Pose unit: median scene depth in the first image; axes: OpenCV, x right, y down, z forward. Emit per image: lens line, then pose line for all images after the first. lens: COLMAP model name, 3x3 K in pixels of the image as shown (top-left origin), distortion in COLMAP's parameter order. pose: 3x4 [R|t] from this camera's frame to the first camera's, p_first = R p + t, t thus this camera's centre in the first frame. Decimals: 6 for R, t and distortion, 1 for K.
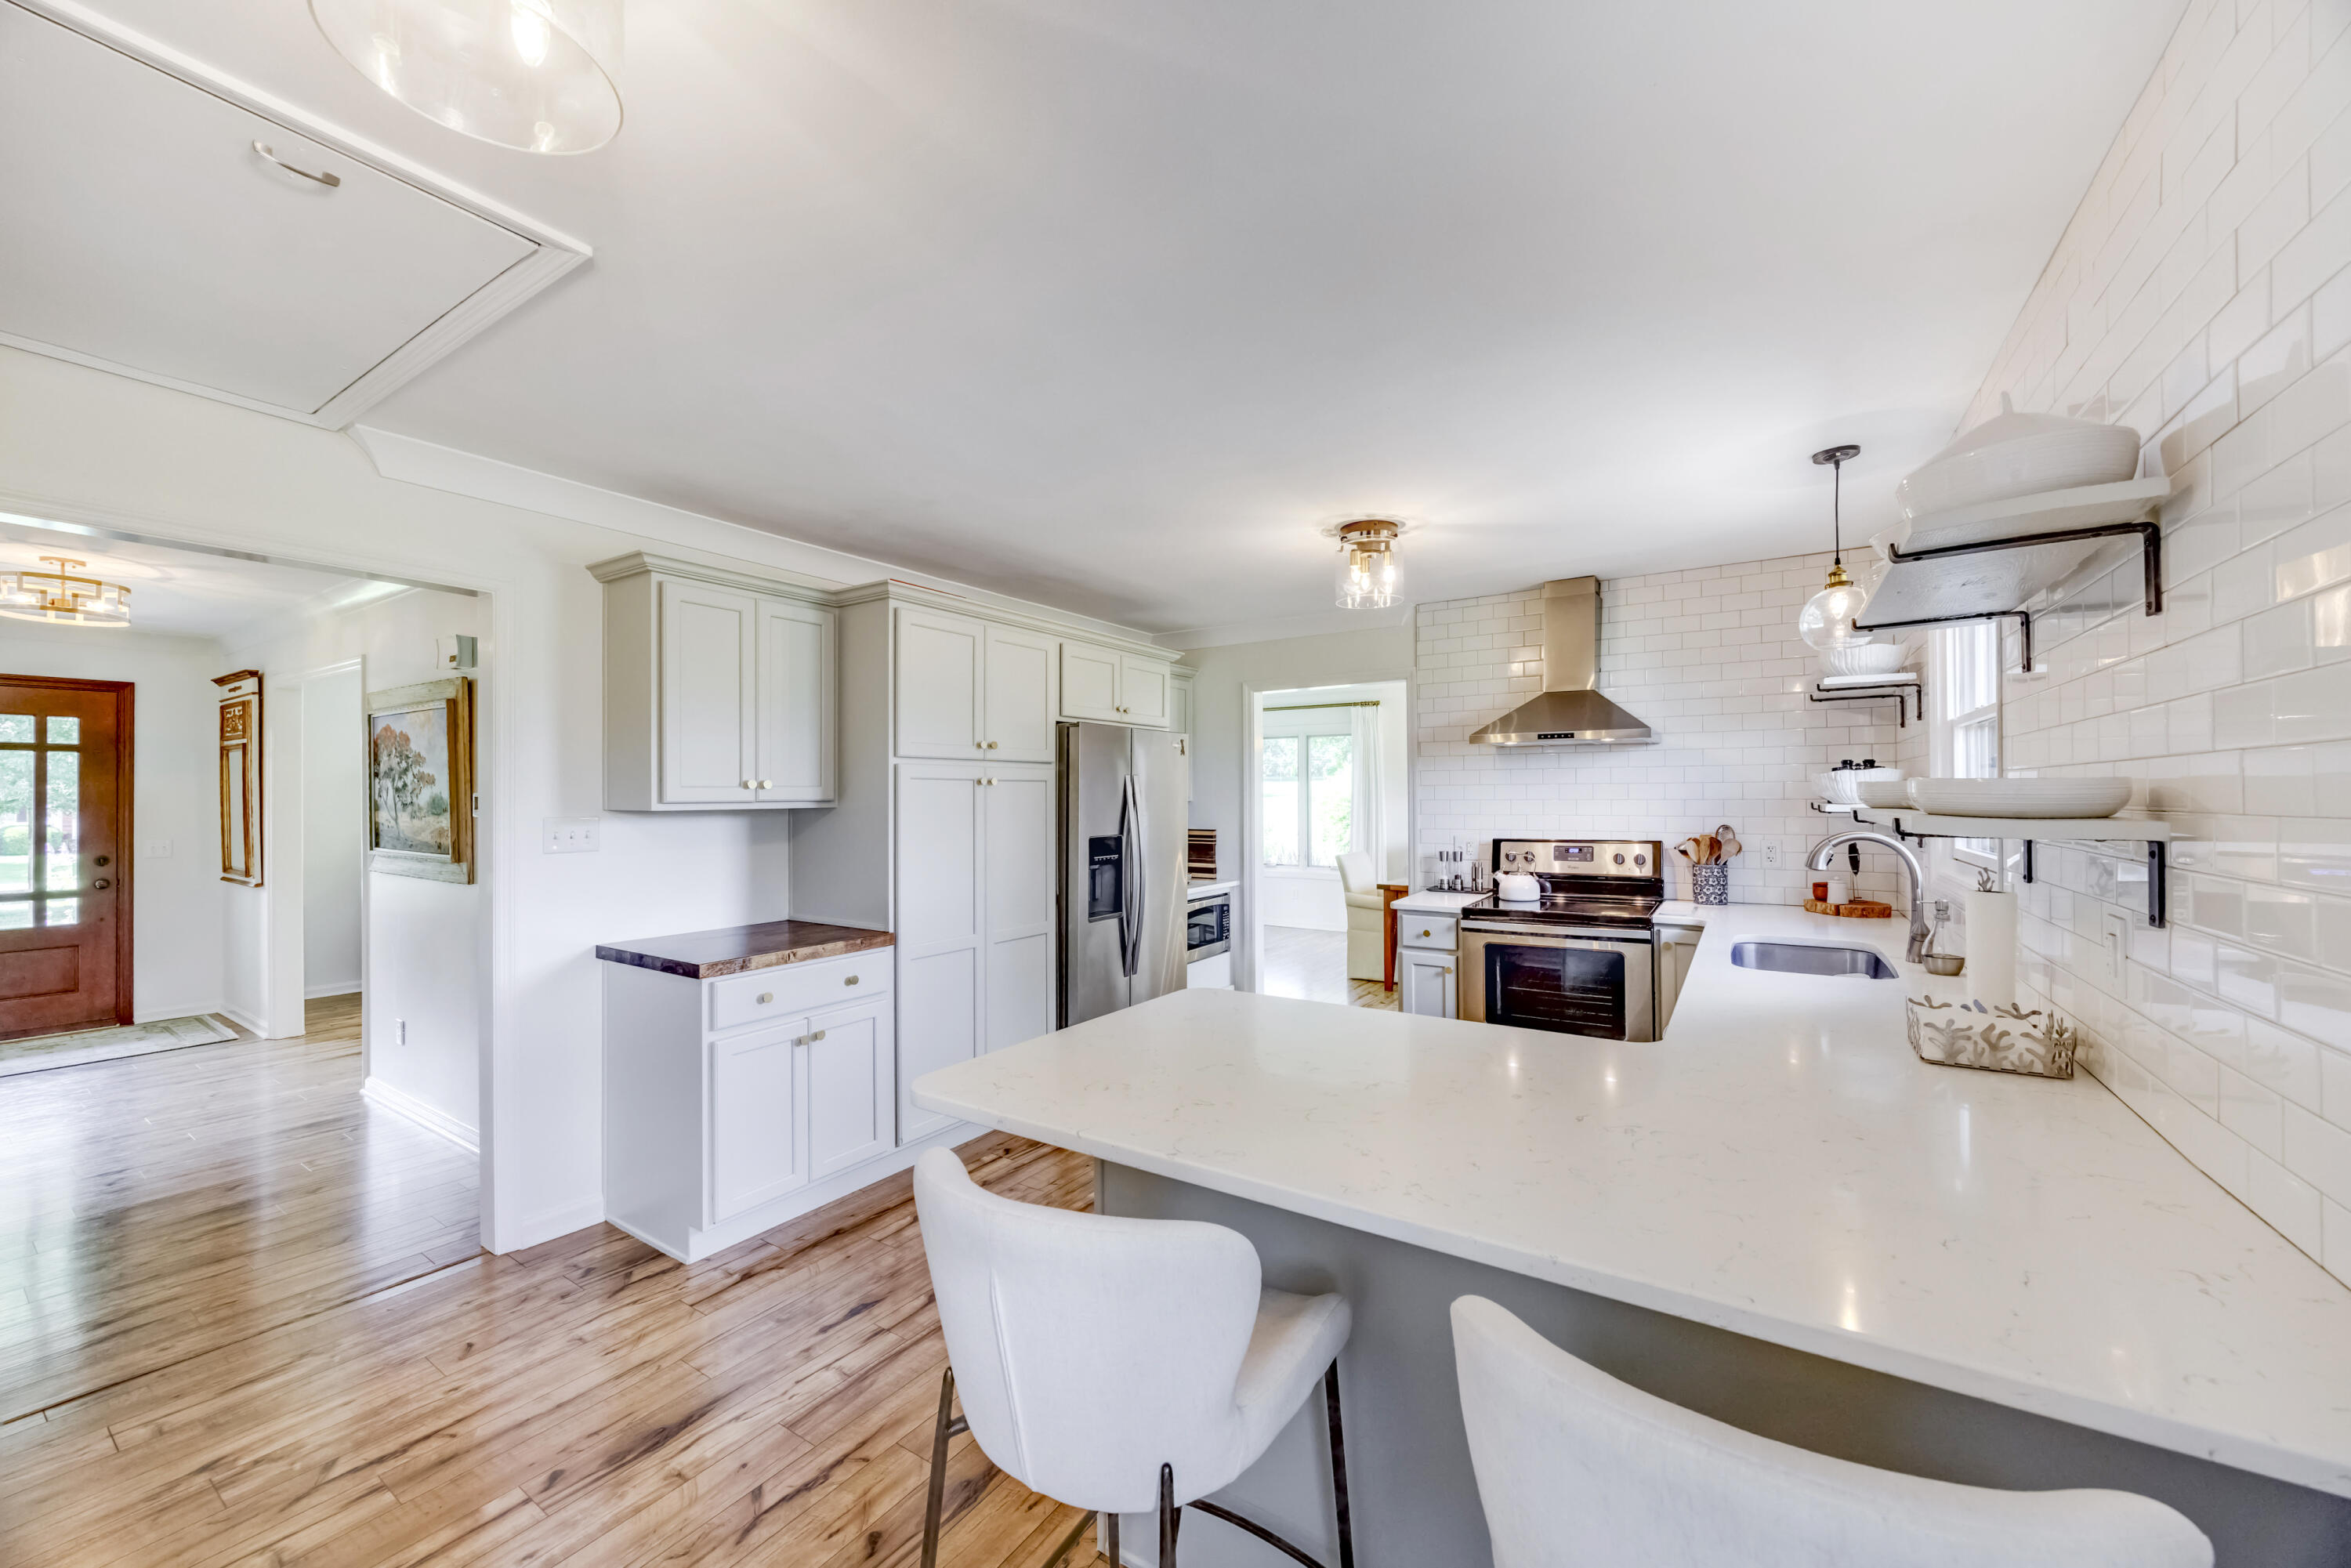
lens RADIAL K [[893.4, 0, 1184.6], [0, 893.4, 791.2], [0, 0, 1]] dist [0.000522, 0.000125]
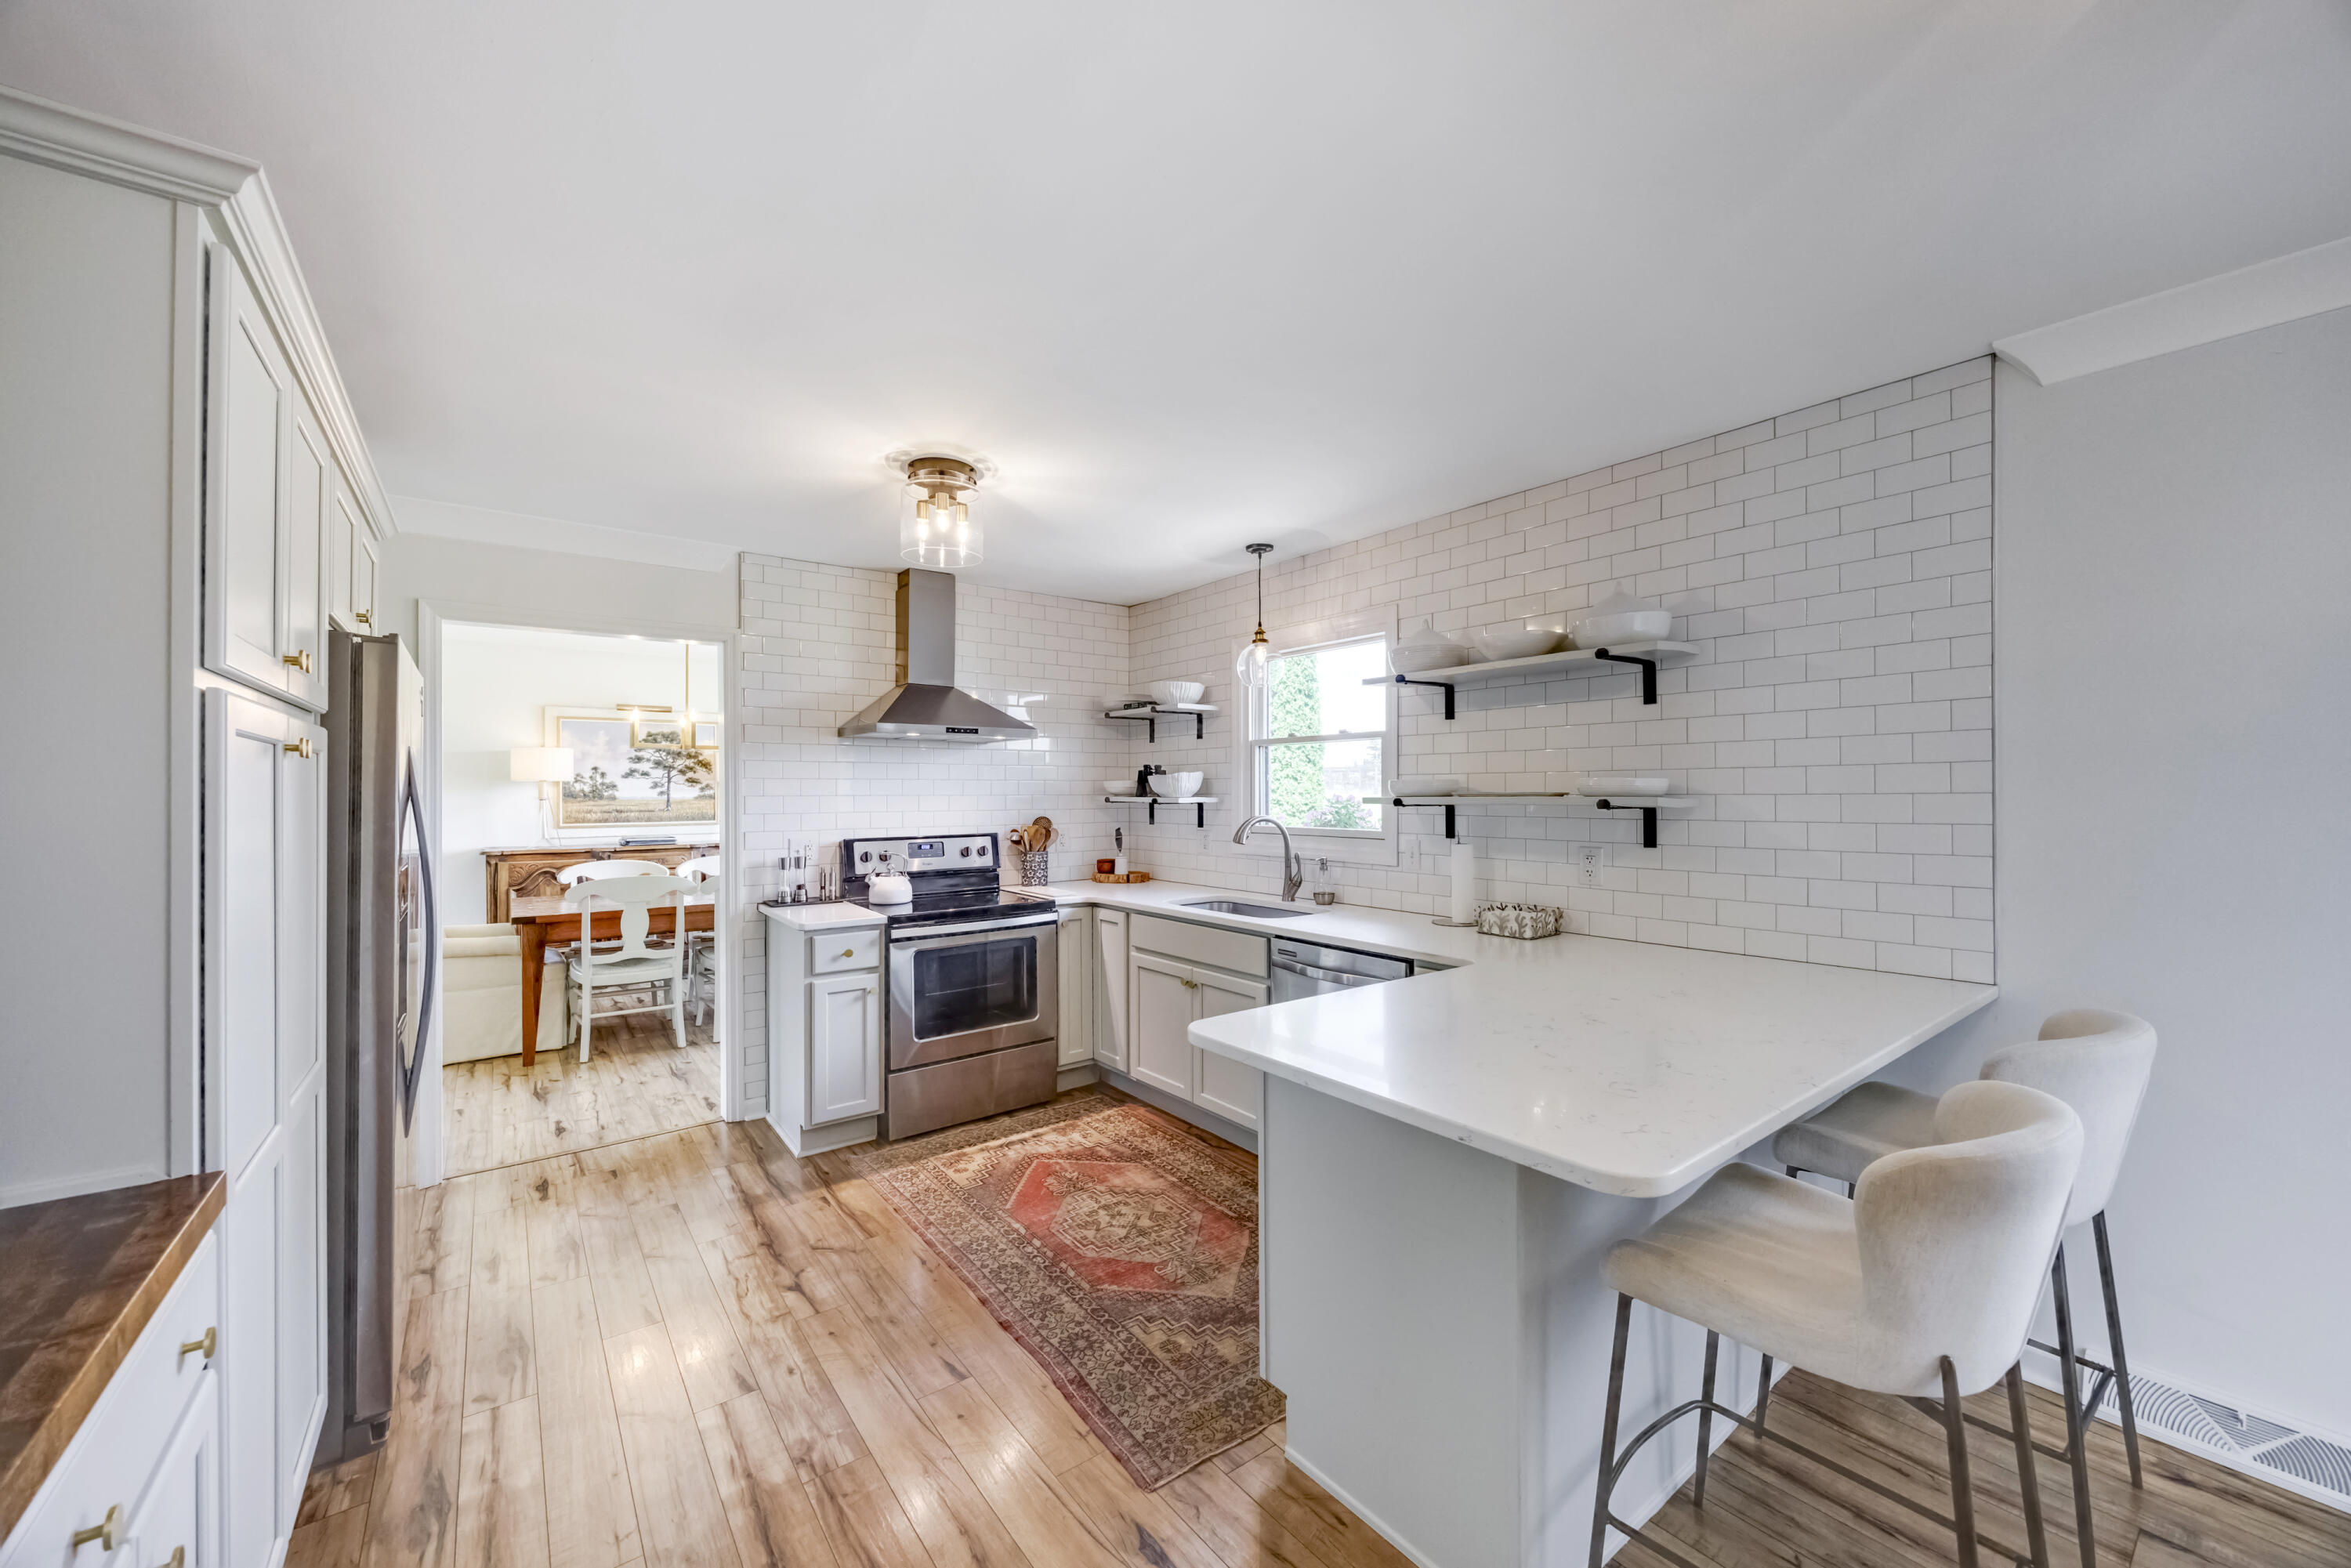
lens RADIAL K [[893.4, 0, 1184.6], [0, 893.4, 791.2], [0, 0, 1]] dist [0.000522, 0.000125]
pose [[0.337603, 0.005241, 0.941274, -0.442213], [-0.003161, 0.999985, -0.004434, 0.009196], [-0.941283, -0.001478, 0.337614, 0.439792]]
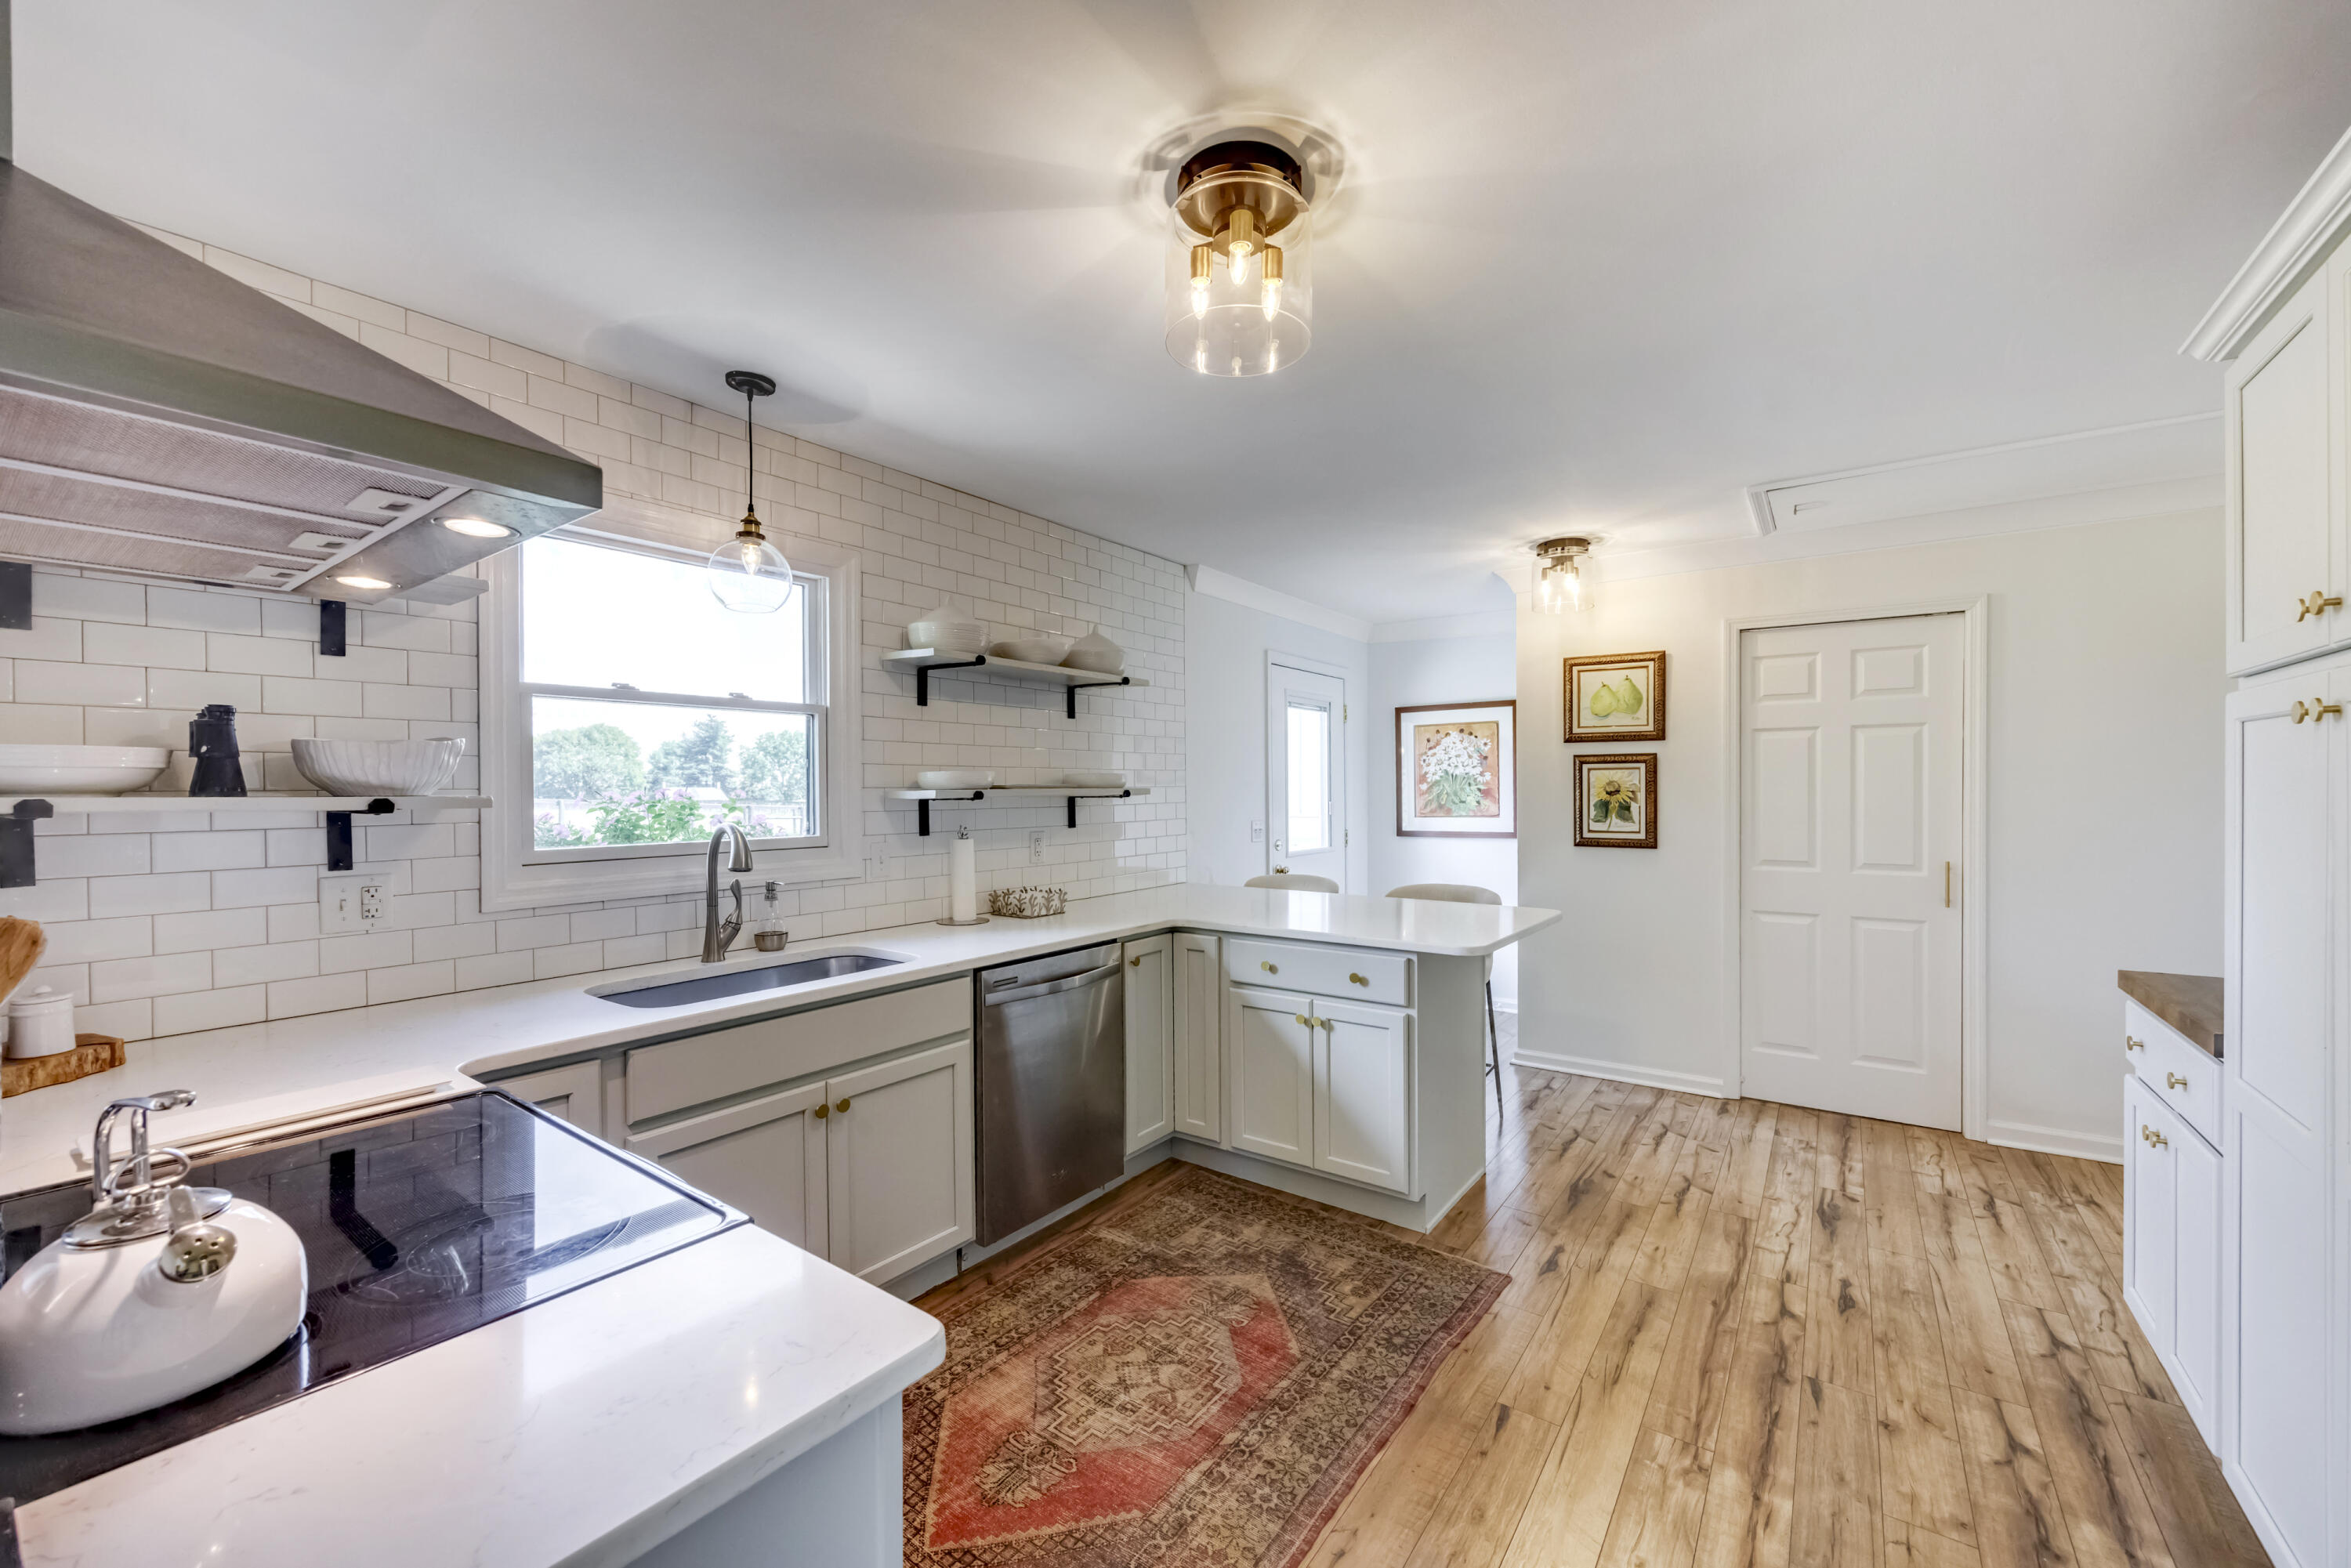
lens RADIAL K [[917.0, 0, 1185.8], [0, 917.0, 801.5], [0, 0, 1]] dist [0.008645, 0.000322]
pose [[-0.998535, 0.009290, 0.053314, 0.186022], [0.009827, 0.999903, 0.009824, 0.013984], [-0.053218, 0.010333, -0.998529, 1.291717]]
